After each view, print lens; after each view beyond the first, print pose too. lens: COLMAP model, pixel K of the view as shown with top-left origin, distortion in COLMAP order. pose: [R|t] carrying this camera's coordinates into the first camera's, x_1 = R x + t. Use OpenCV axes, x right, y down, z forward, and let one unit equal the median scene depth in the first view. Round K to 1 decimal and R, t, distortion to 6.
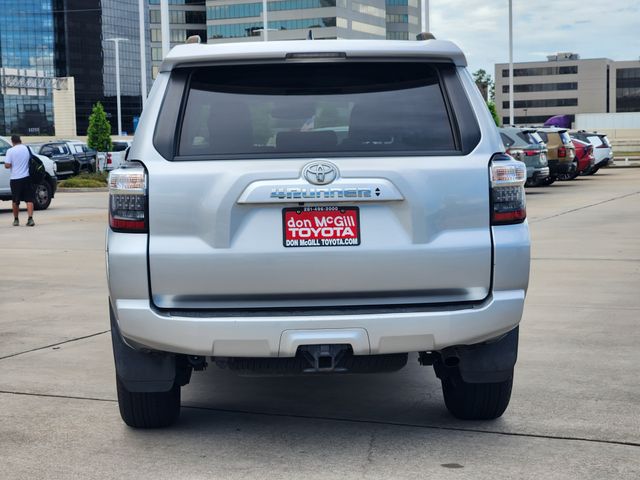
lens RADIAL K [[1210.7, 0, 320.0], [0, 1210.7, 240.0], [0, 0, 1]] dist [-0.417891, 3.344585]
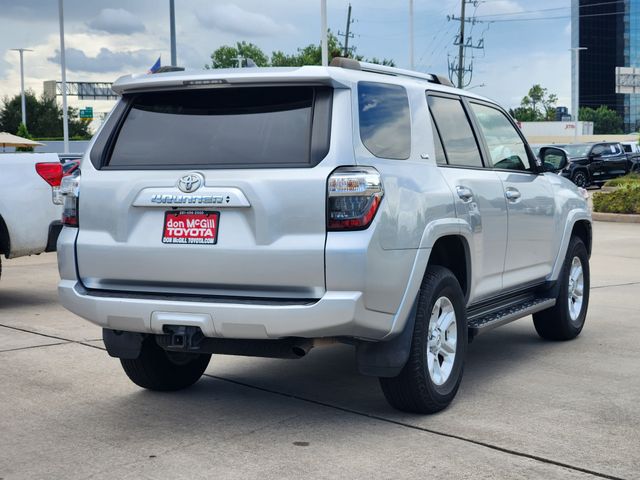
lens RADIAL K [[1210.7, 0, 320.0], [0, 1210.7, 240.0], [0, 0, 1]] dist [-0.417891, 3.344585]
pose [[0.877248, 0.037818, -0.478546, 0.683064], [-0.037233, 0.999249, 0.010713, -0.016147], [0.478592, 0.008420, 0.877997, 0.015925]]
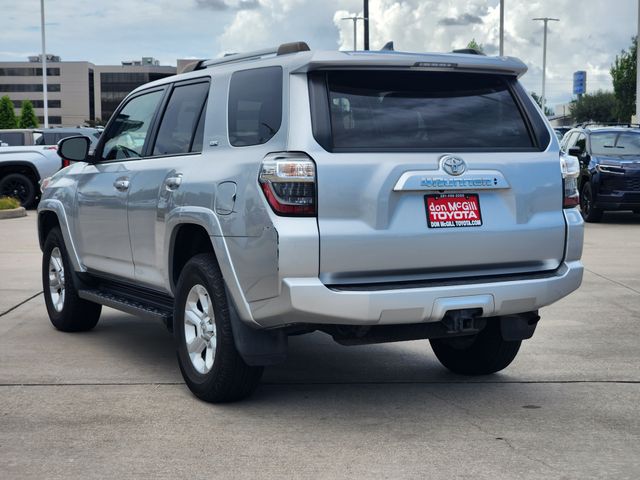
lens RADIAL K [[1210.7, 0, 320.0], [0, 1210.7, 240.0], [0, 0, 1]] dist [-0.417891, 3.344585]
pose [[0.908299, -0.017992, 0.417935, -0.611728], [0.018744, 0.999822, 0.002304, 0.012695], [-0.417902, 0.005741, 0.908474, -0.018293]]
